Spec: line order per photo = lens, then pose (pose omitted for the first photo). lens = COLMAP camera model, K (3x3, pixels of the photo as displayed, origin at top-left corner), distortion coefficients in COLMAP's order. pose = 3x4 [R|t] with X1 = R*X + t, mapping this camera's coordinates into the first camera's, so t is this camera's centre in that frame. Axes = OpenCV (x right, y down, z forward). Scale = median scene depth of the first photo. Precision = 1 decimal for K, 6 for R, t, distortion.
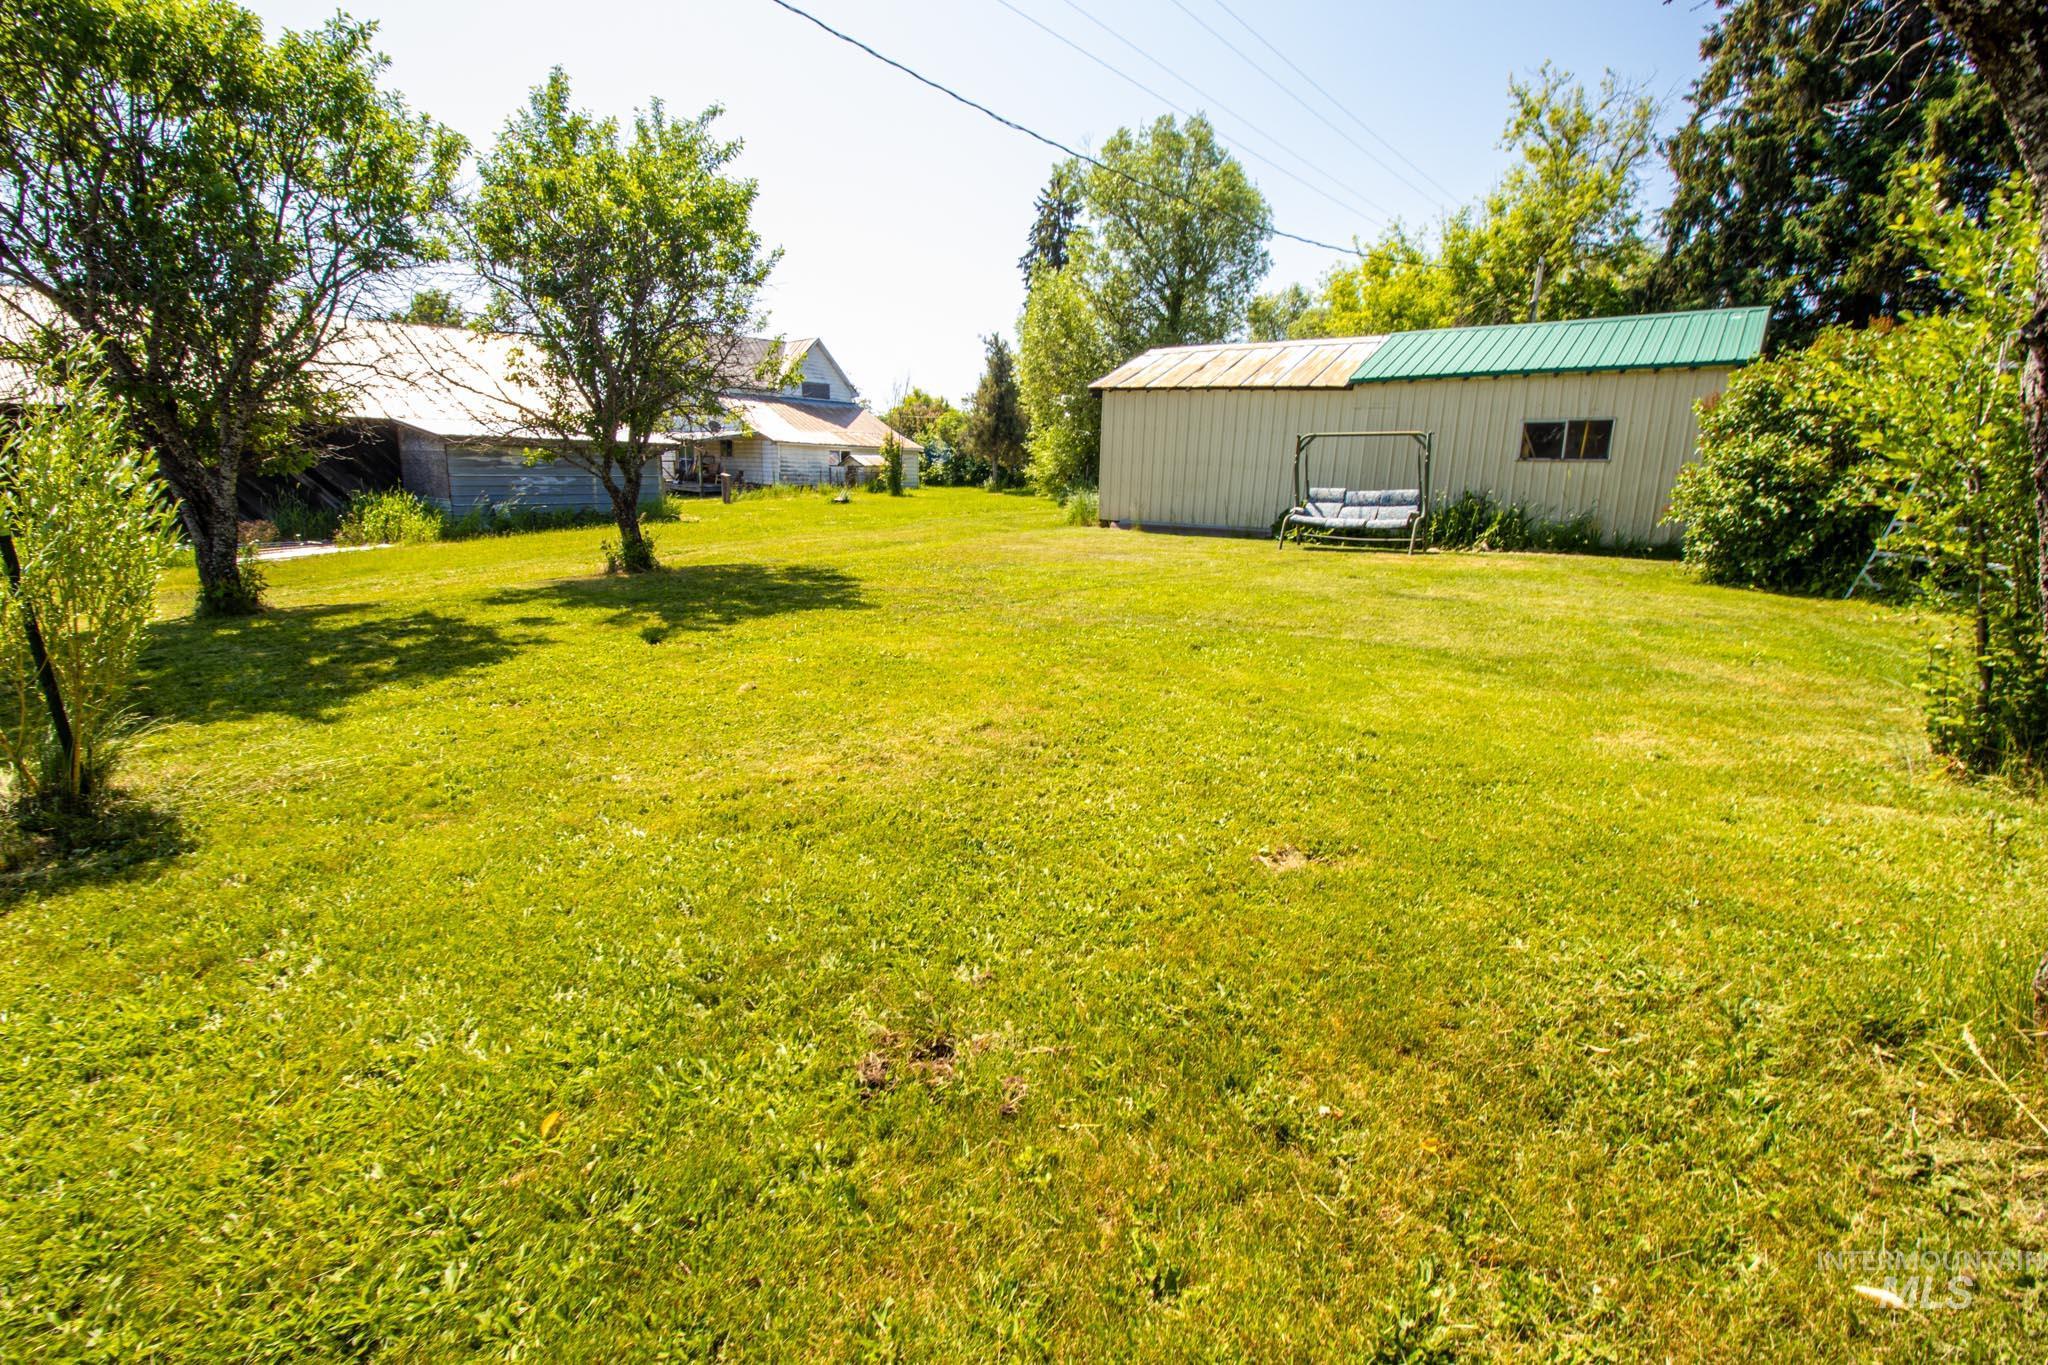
lens RADIAL K [[951.7, 0, 1014.8], [0, 951.7, 682.7], [0, 0, 1]] dist [0.001451, -0.013579]
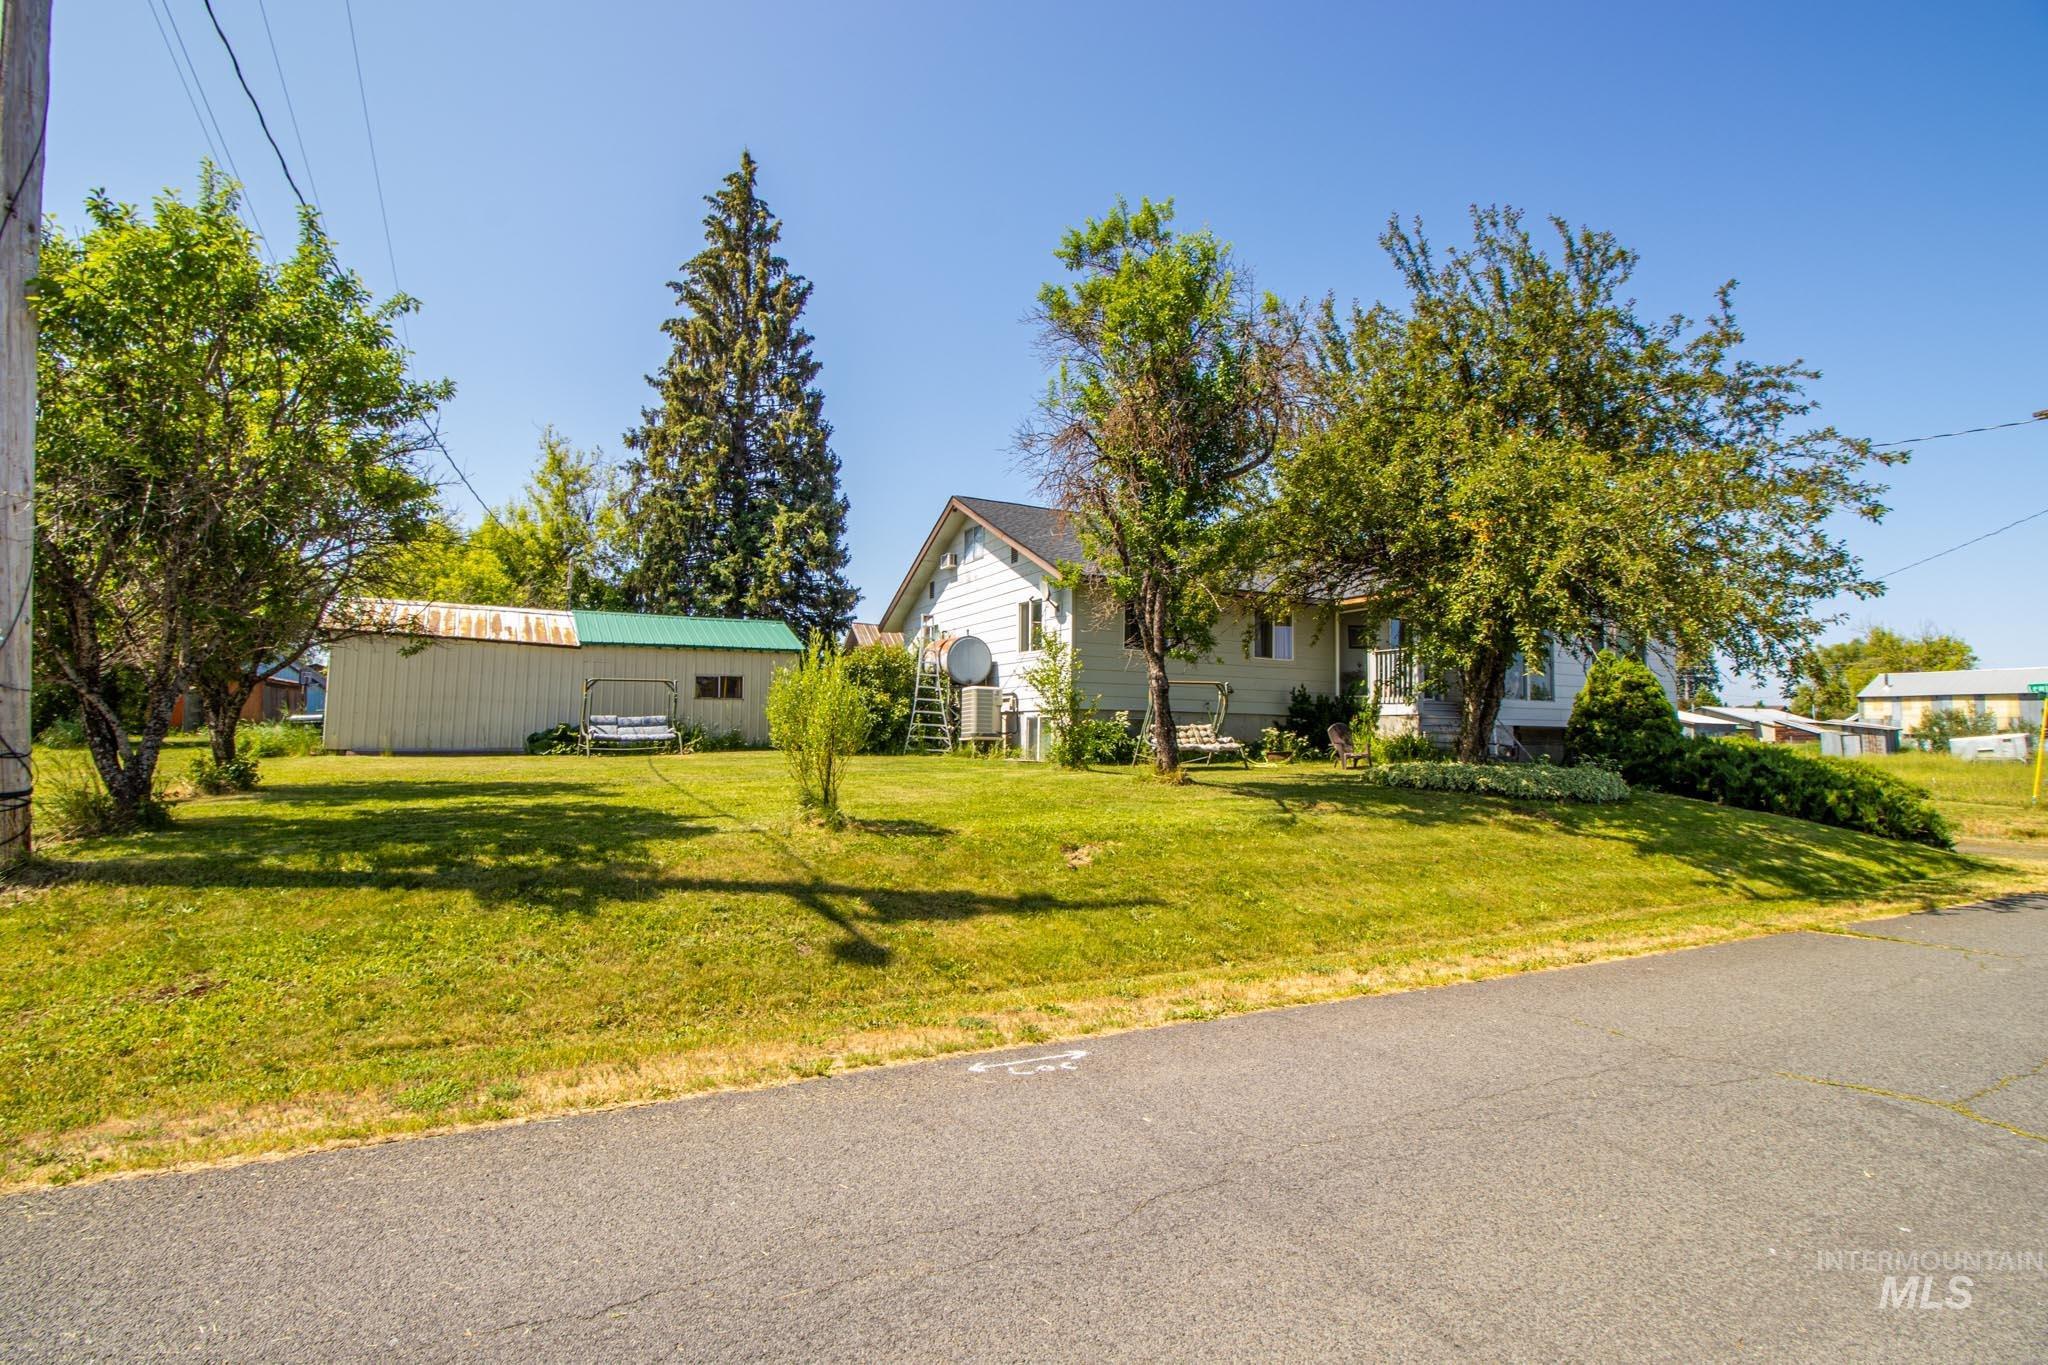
lens RADIAL K [[951.7, 0, 1014.8], [0, 951.7, 682.7], [0, 0, 1]] dist [0.001451, -0.013579]
pose [[0.360518, 0.031226, 0.932229, -0.819664], [0.207075, 0.971820, -0.112633, 0.039497], [-0.909476, 0.233648, 0.343893, -0.074073]]
